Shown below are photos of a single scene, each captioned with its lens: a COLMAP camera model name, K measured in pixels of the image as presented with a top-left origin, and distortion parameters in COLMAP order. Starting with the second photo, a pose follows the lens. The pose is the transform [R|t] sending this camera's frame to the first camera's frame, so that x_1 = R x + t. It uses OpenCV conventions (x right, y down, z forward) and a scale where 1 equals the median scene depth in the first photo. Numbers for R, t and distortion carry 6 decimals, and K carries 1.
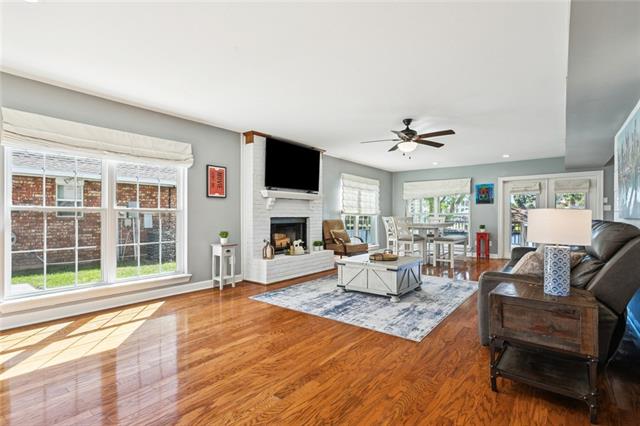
lens RADIAL K [[308.5, 0, 324.2], [0, 308.5, 214.5], [0, 0, 1]] dist [0.002679, 0.000964]
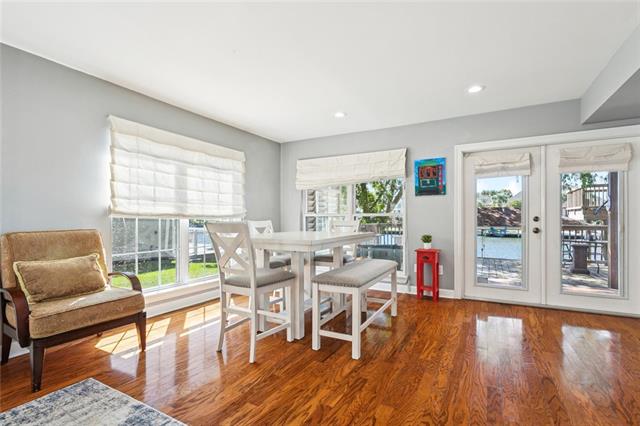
lens RADIAL K [[308.5, 0, 316.9], [0, 308.5, 214.7], [0, 0, 1]] dist [0.002679, 0.000964]
pose [[0.989519, -0.003438, 0.144364, 0.249739], [0.004127, 0.999981, -0.004472, 0.000577], [-0.144346, 0.005021, 0.989515, 0.503368]]
